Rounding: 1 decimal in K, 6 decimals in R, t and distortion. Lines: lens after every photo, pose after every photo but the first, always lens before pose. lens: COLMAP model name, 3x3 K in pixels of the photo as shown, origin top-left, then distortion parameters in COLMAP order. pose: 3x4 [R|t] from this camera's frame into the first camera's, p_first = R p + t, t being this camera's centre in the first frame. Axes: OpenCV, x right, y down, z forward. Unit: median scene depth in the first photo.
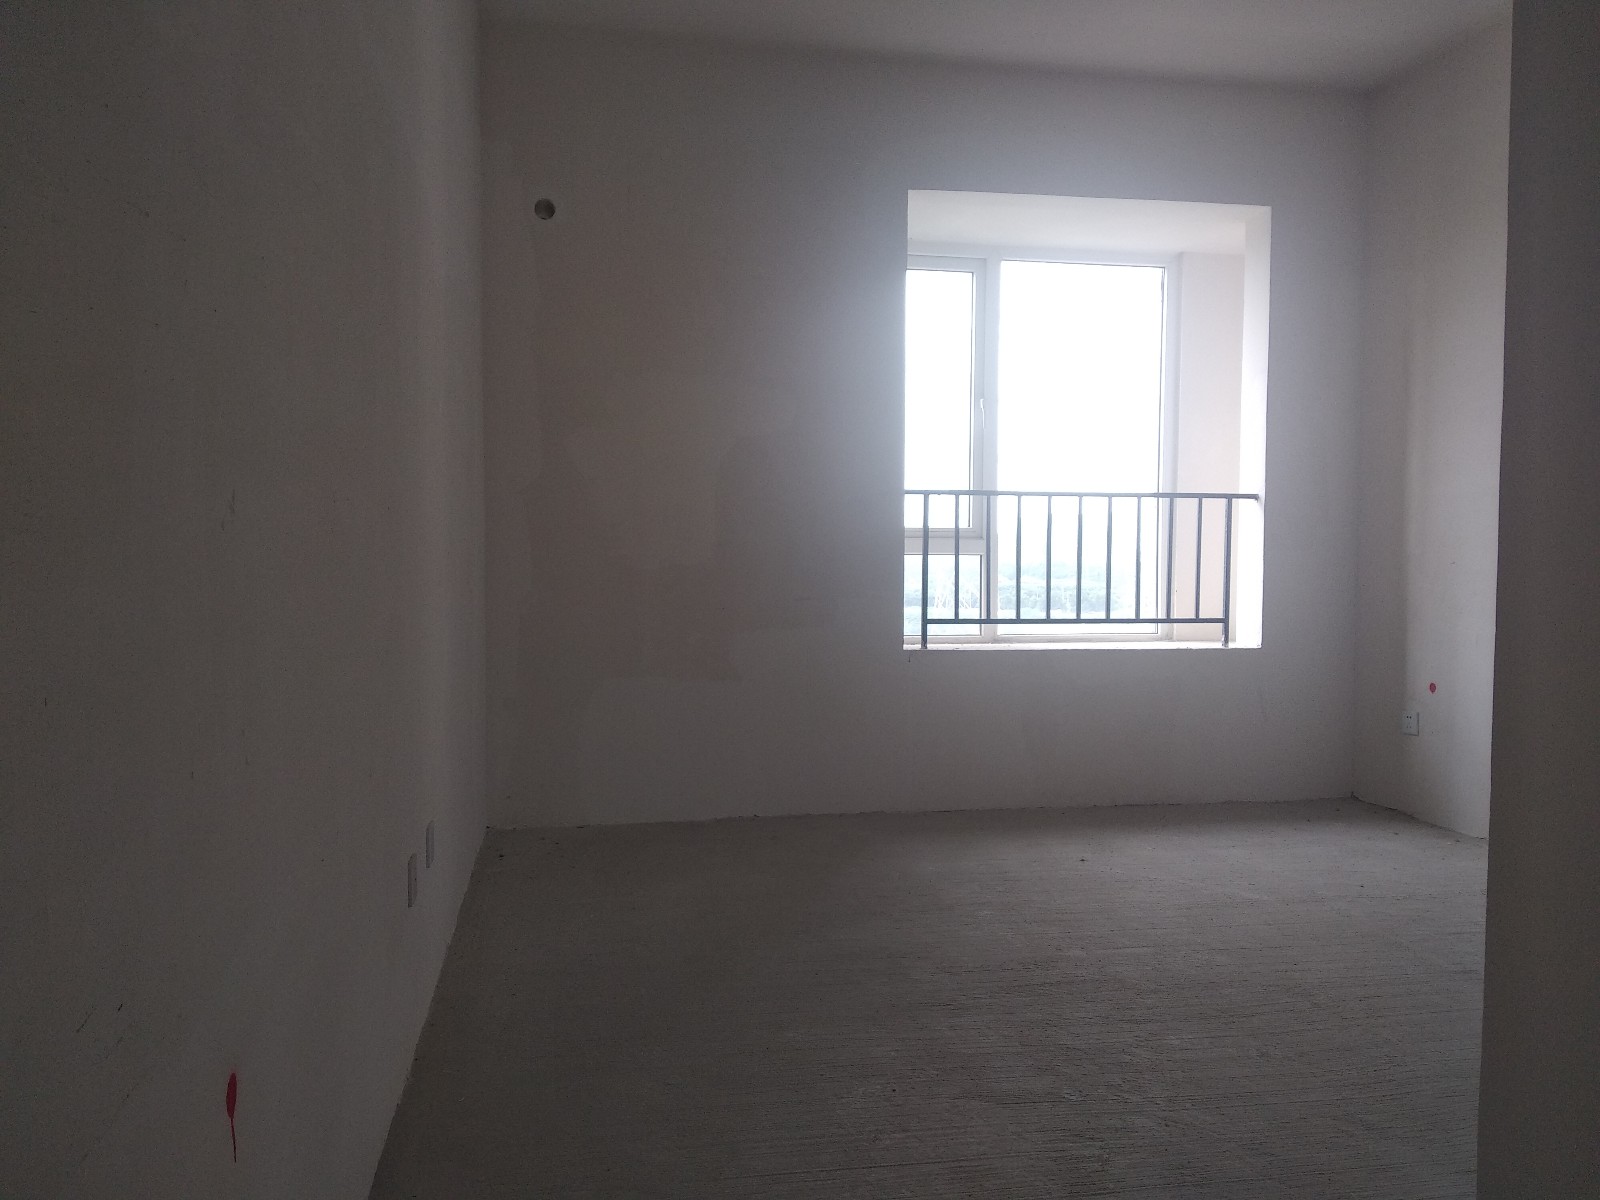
lens RADIAL K [[1246.2, 0, 796.2], [0, 1246.2, 592.2], [0, 0, 1]] dist [0.034821, -0.047560]
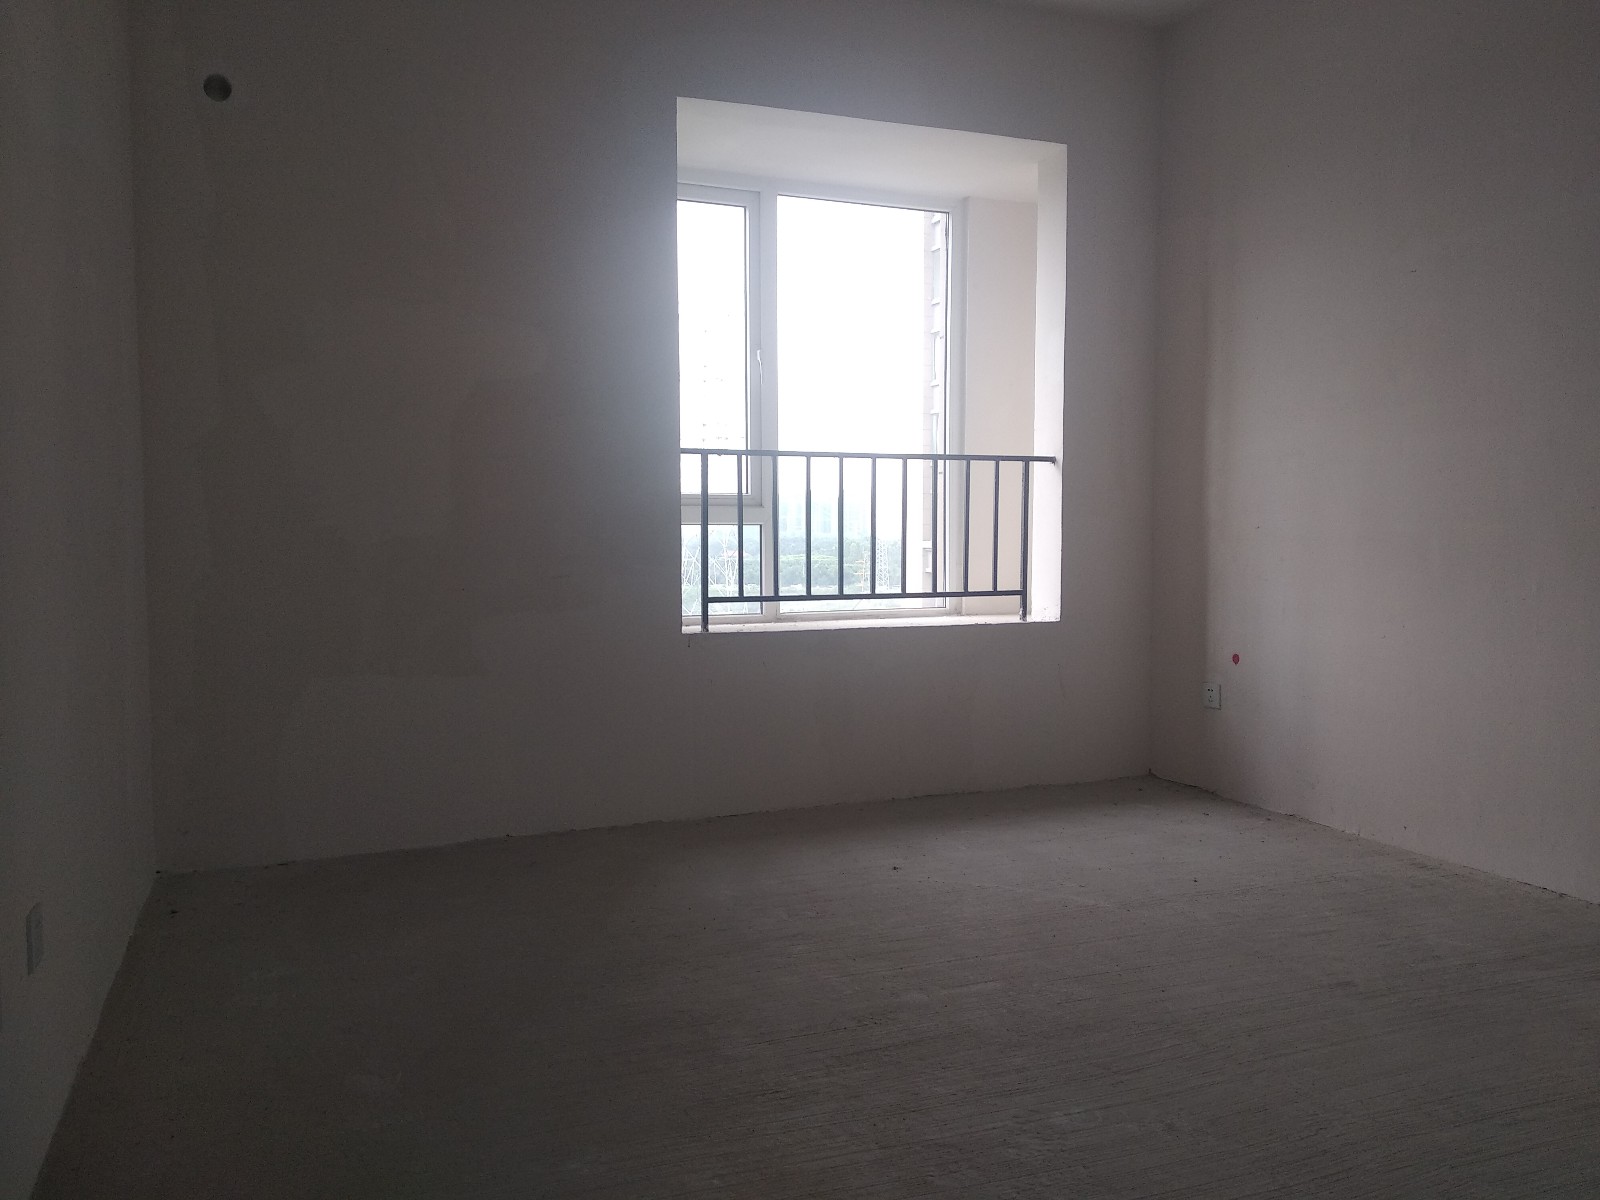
lens RADIAL K [[1246.2, 0, 819.4], [0, 1246.2, 593.6], [0, 0, 1]] dist [0.034821, -0.047560]
pose [[0.975345, -0.018823, 0.219883, -0.010448], [0.014361, 0.999658, 0.021873, 0.000980], [-0.220219, -0.018176, 0.975281, 0.135829]]
